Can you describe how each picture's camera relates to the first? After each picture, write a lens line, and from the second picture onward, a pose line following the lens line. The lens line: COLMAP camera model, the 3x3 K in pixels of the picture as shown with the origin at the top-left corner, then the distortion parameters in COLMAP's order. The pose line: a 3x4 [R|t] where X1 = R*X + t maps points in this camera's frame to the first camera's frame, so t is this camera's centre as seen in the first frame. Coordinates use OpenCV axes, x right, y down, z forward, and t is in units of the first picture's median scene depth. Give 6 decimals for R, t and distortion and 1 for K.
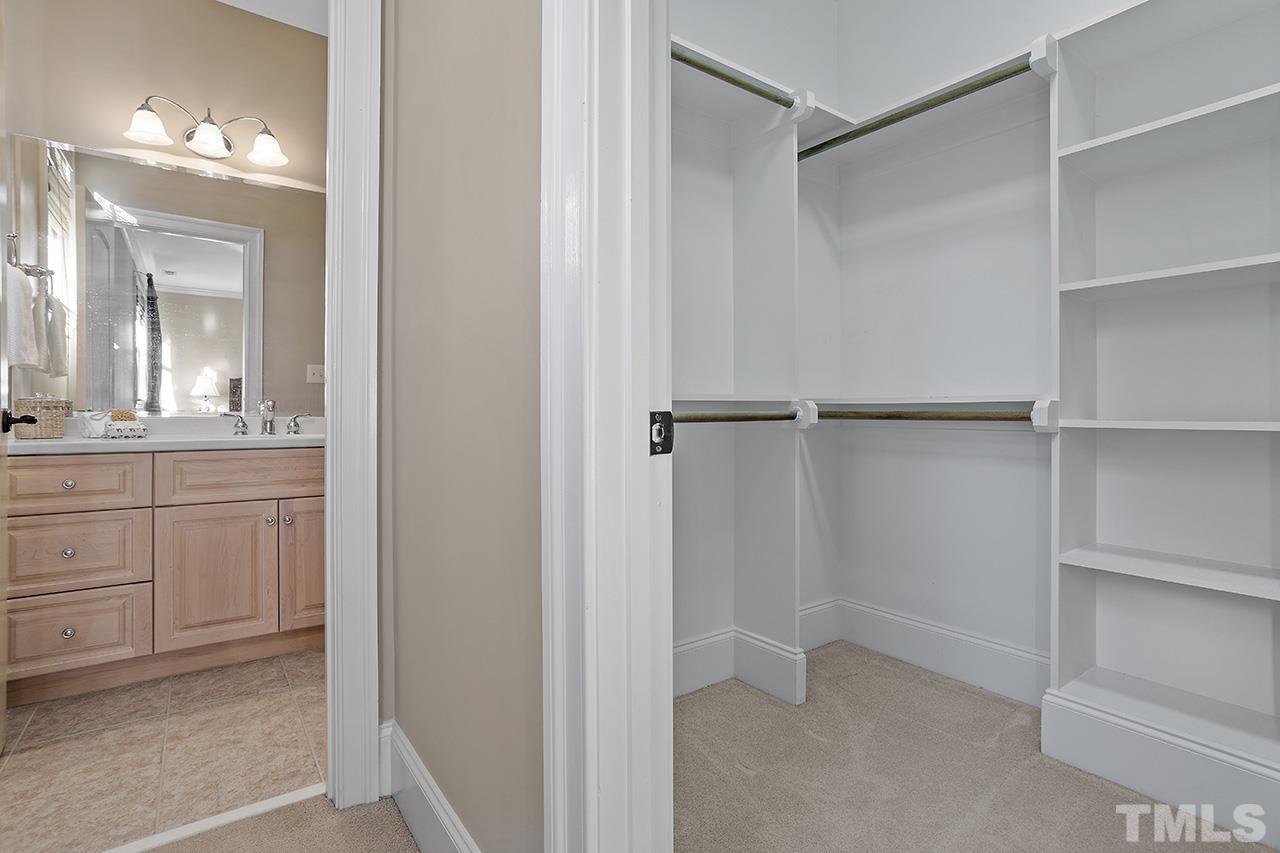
lens RADIAL K [[617.1, 0, 634.2], [0, 617.1, 419.5], [0, 0, 1]] dist [0.000088, 0.001935]
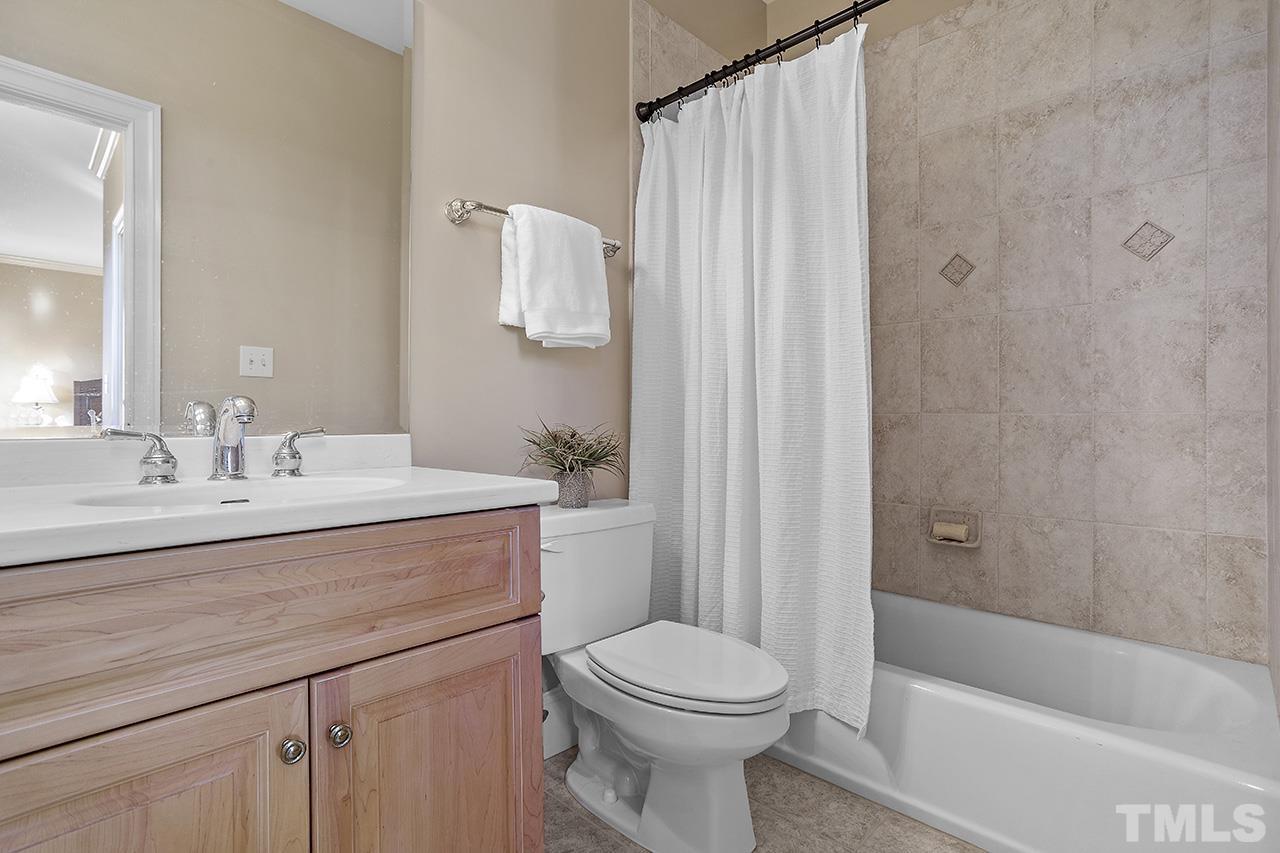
lens RADIAL K [[617.1, 0, 646.6], [0, 617.1, 426.6], [0, 0, 1]] dist [0.000088, 0.001935]
pose [[0.984573, -0.005244, 0.174896, -0.381424], [0.006426, 0.999960, -0.006194, -0.006989], [-0.174856, 0.007223, 0.984567, 0.530304]]
